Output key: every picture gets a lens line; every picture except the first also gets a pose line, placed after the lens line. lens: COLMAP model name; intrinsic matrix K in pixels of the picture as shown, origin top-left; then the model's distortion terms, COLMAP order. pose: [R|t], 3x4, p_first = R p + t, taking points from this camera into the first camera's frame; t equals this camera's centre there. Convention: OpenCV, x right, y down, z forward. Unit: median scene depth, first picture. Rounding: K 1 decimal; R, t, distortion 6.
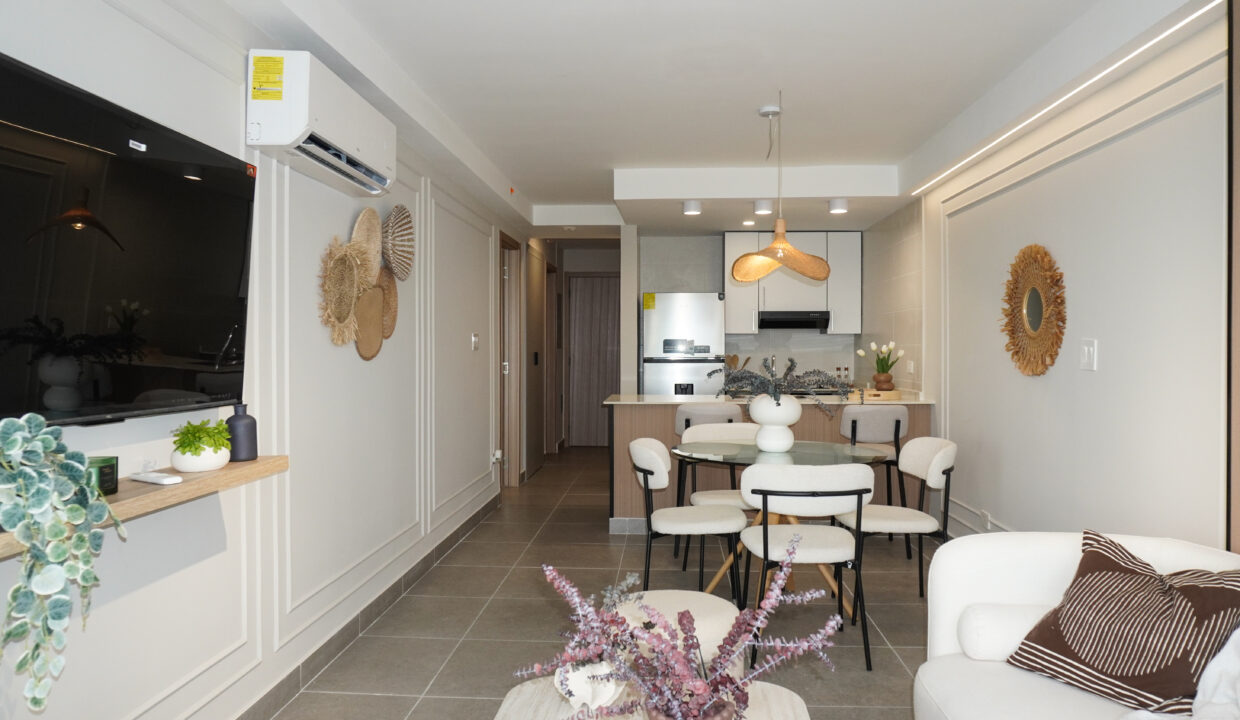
lens RADIAL K [[866.2, 0, 616.4], [0, 866.2, 352.9], [0, 0, 1]] dist [-0.025418, 0.000870]
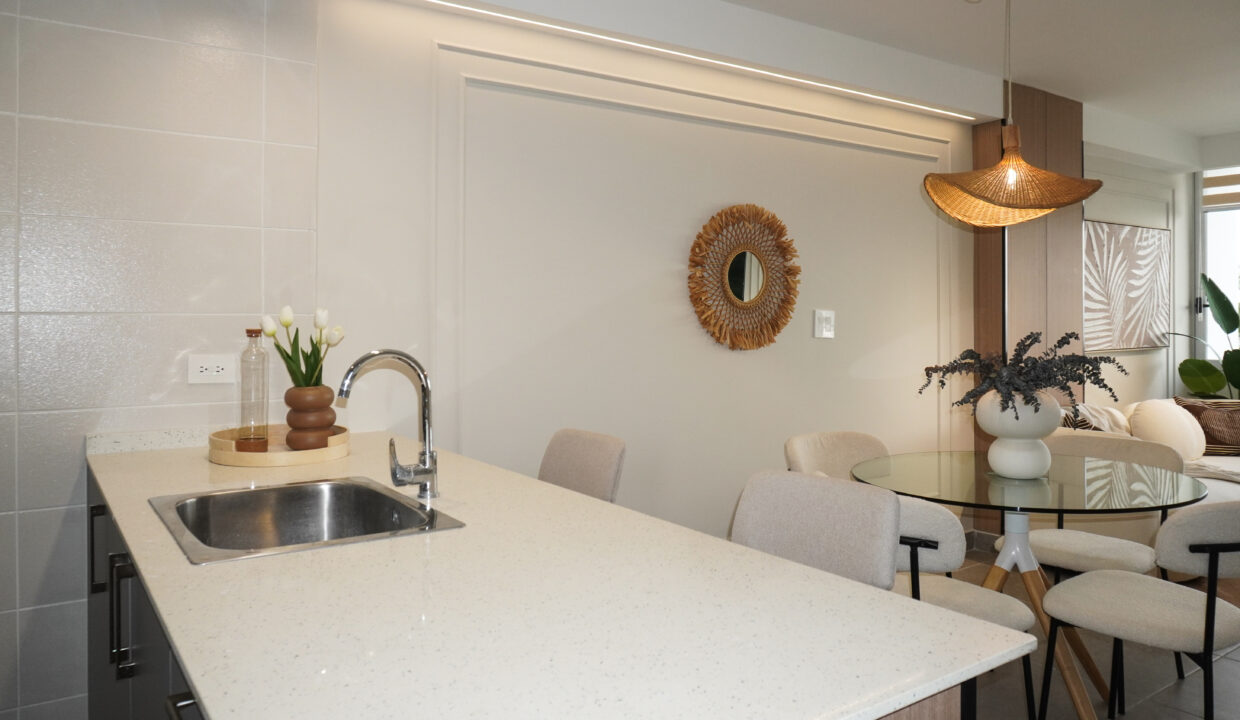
lens RADIAL K [[858.8, 0, 621.6], [0, 858.8, 315.1], [0, 0, 1]] dist [-0.020423, 0.004428]
pose [[-0.622156, 0.002626, 0.782889, -0.083656], [0.008749, 0.999955, 0.003599, -0.008443], [-0.782844, 0.009089, -0.622151, 1.012620]]
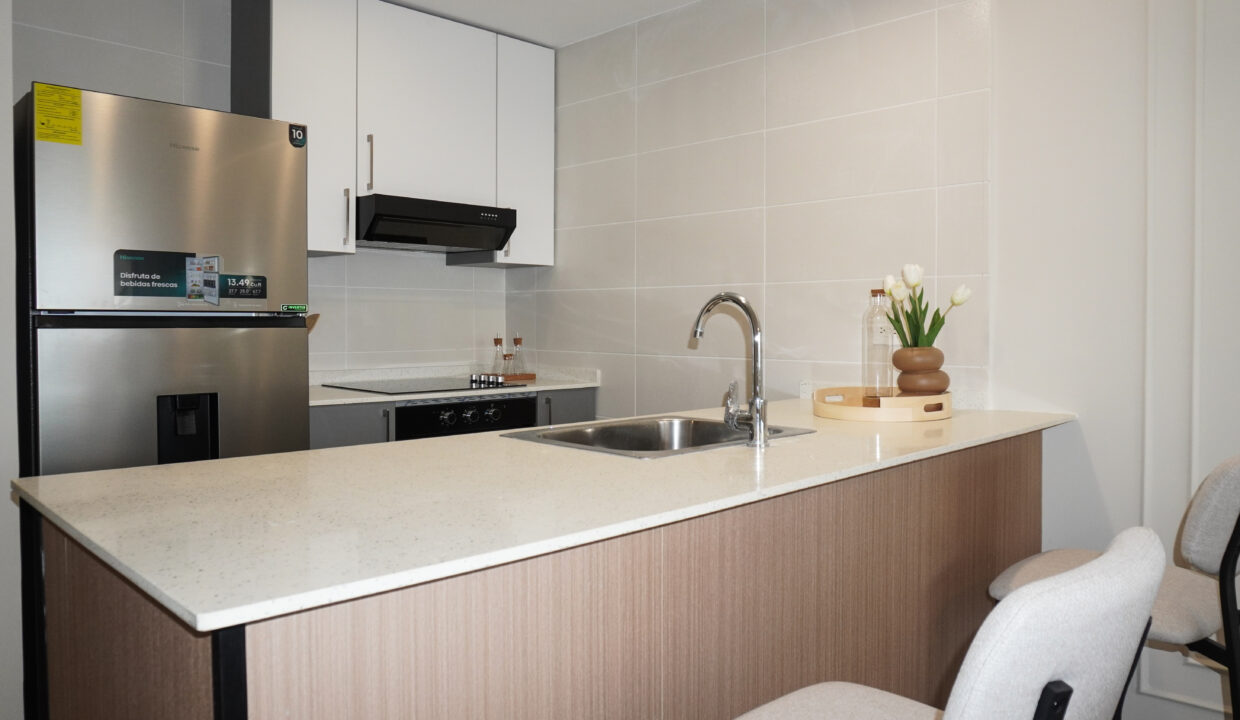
lens RADIAL K [[866.2, 0, 616.4], [0, 866.2, 352.9], [0, 0, 1]] dist [-0.025418, 0.000870]
pose [[0.667284, -0.024978, 0.744384, -0.058577], [0.000897, 0.999464, 0.032733, 0.011843], [-0.744803, -0.021175, 0.666949, 0.755380]]
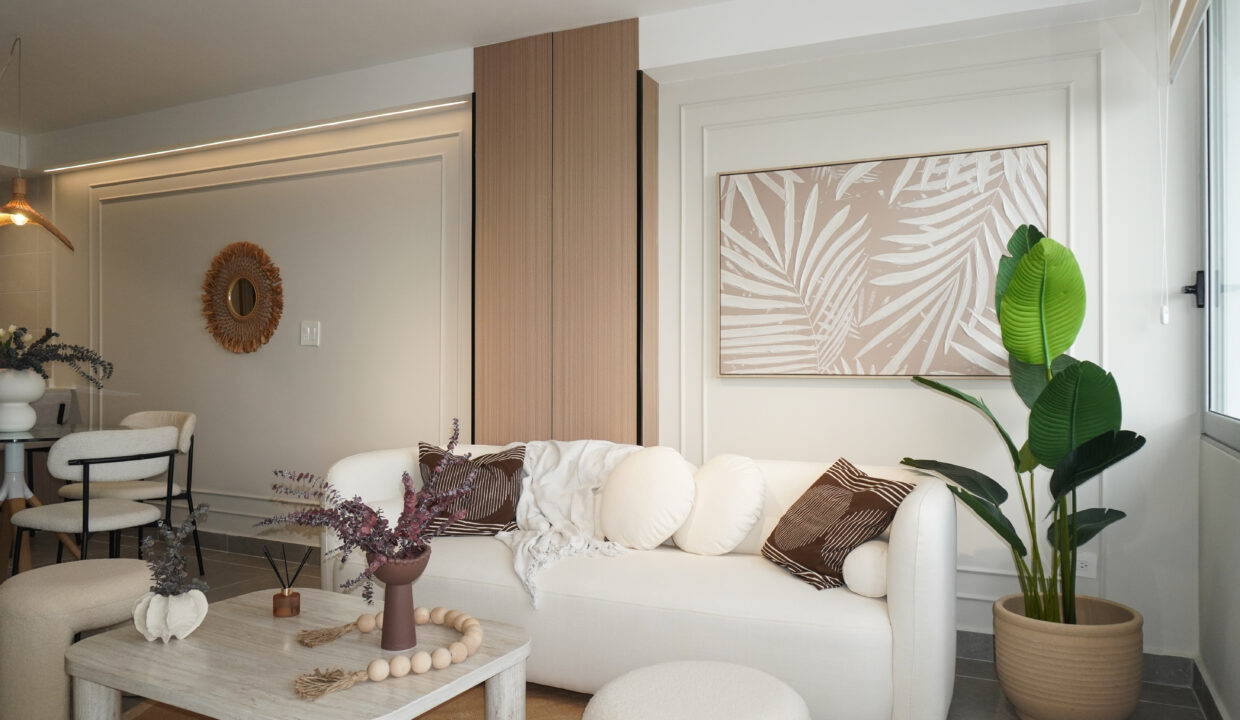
lens RADIAL K [[870.6, 0, 619.6], [0, 870.6, 370.9], [0, 0, 1]] dist [-0.021459, 0.002076]
pose [[0.391917, -0.003023, 0.919996, -0.247562], [-0.000851, 0.999993, 0.003649, 0.028108], [-0.920000, -0.002213, 0.391911, 0.035424]]
